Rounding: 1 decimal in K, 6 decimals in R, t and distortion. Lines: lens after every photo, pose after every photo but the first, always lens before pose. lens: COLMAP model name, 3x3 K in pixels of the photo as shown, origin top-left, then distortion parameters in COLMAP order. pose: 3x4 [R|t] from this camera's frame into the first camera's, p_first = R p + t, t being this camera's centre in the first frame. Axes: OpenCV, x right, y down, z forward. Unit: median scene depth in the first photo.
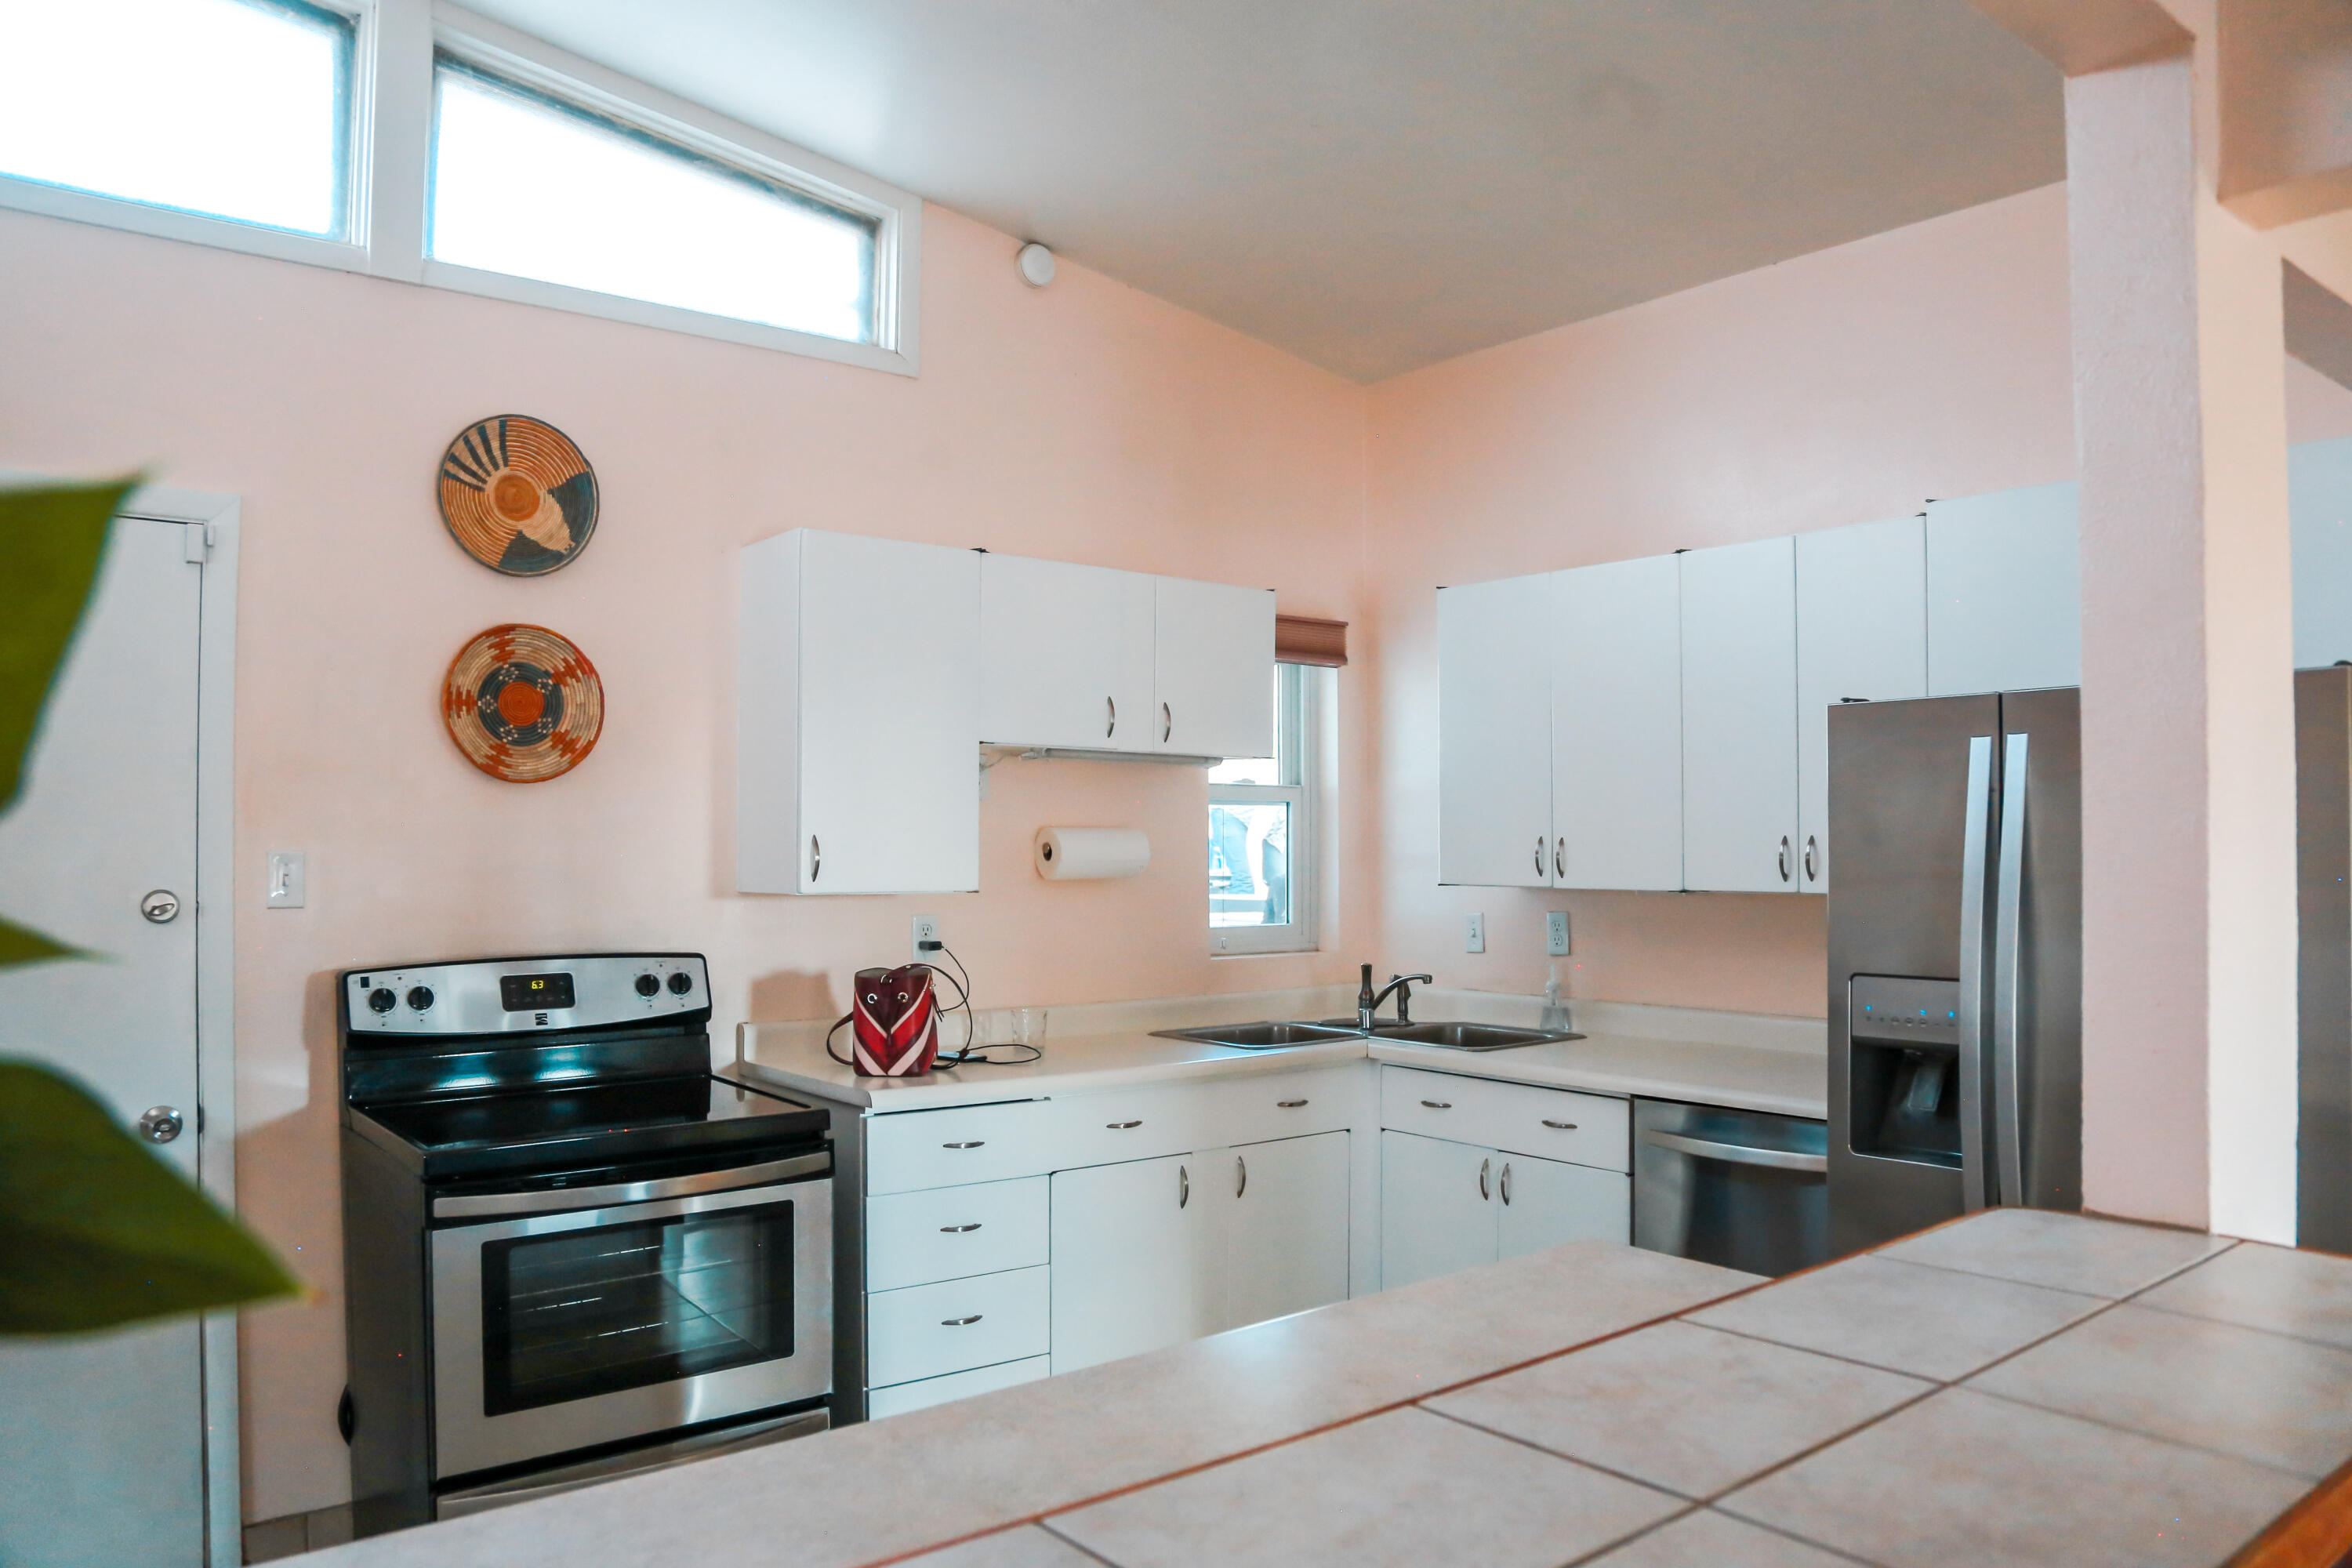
lens RADIAL K [[1644.4, 0, 1182.5], [0, 1644.4, 819.8], [0, 0, 1]] dist [-0.091648, 0.039418]
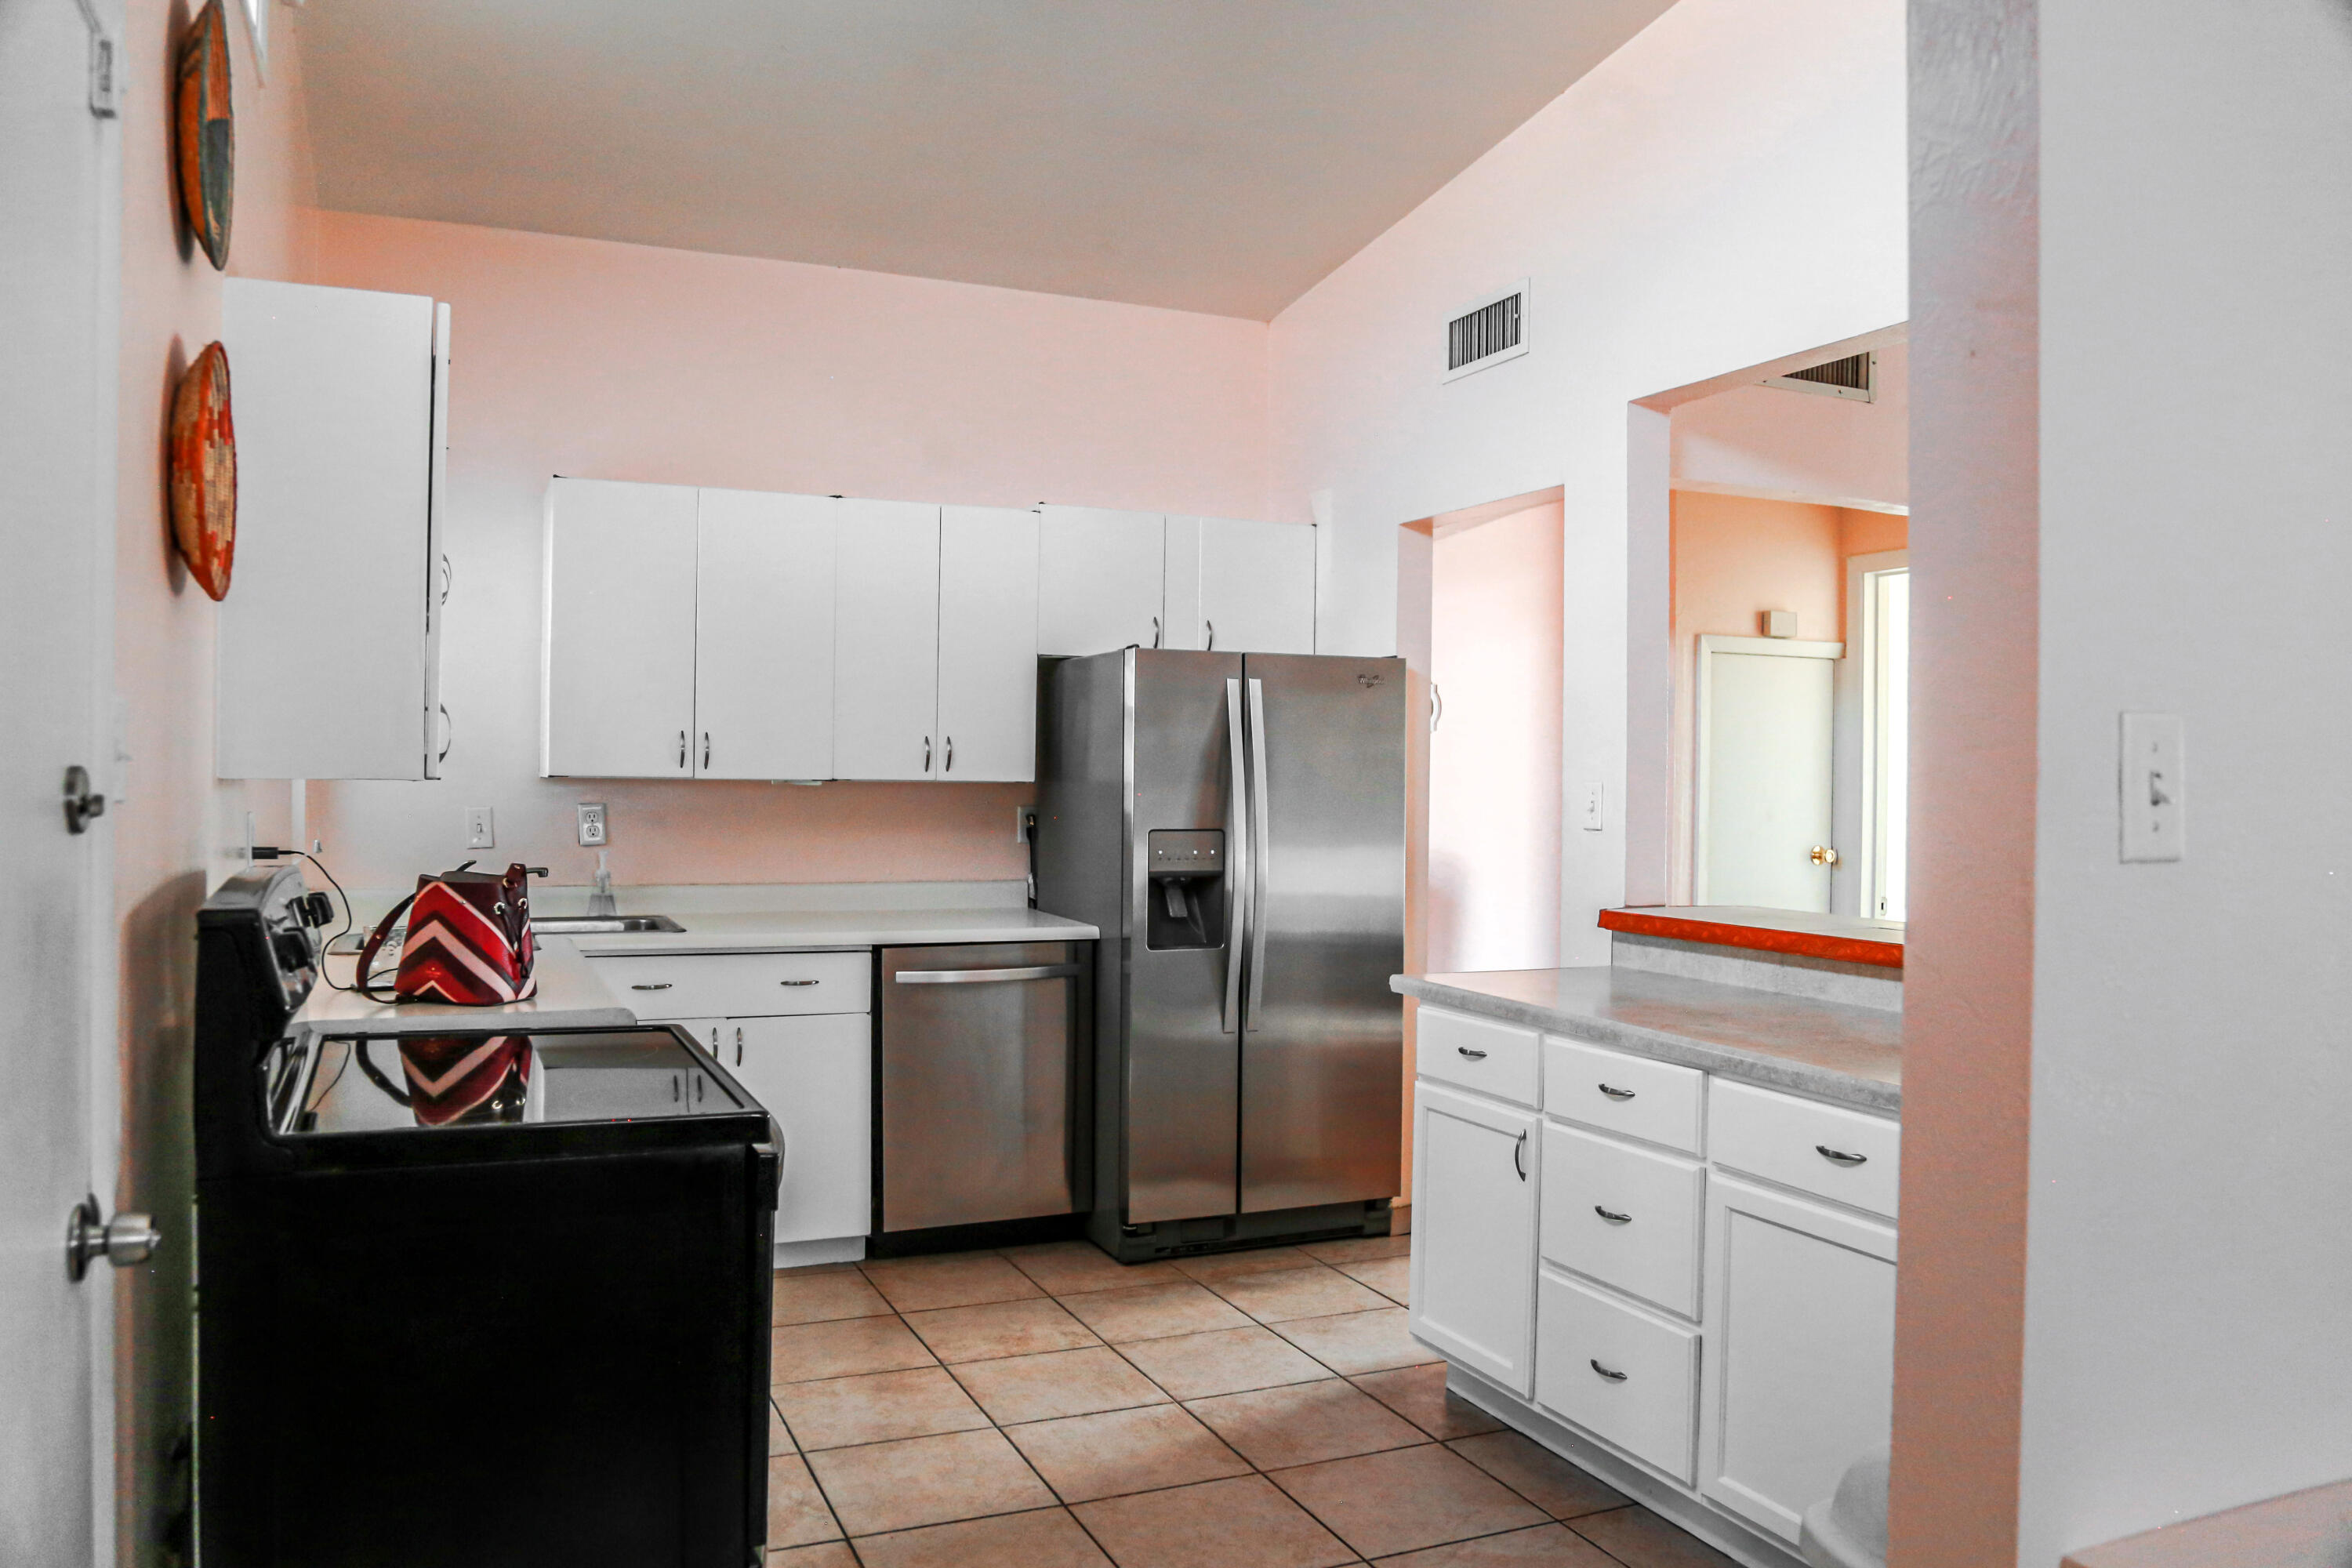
lens RADIAL K [[1644.4, 0, 1180.2], [0, 1644.4, 797.1], [0, 0, 1]] dist [-0.091648, 0.039418]
pose [[0.292103, -0.007664, 0.956356, -2.297266], [-0.029859, 0.999407, 0.017129, 0.082652], [-0.955921, -0.033559, 0.291701, 1.196443]]
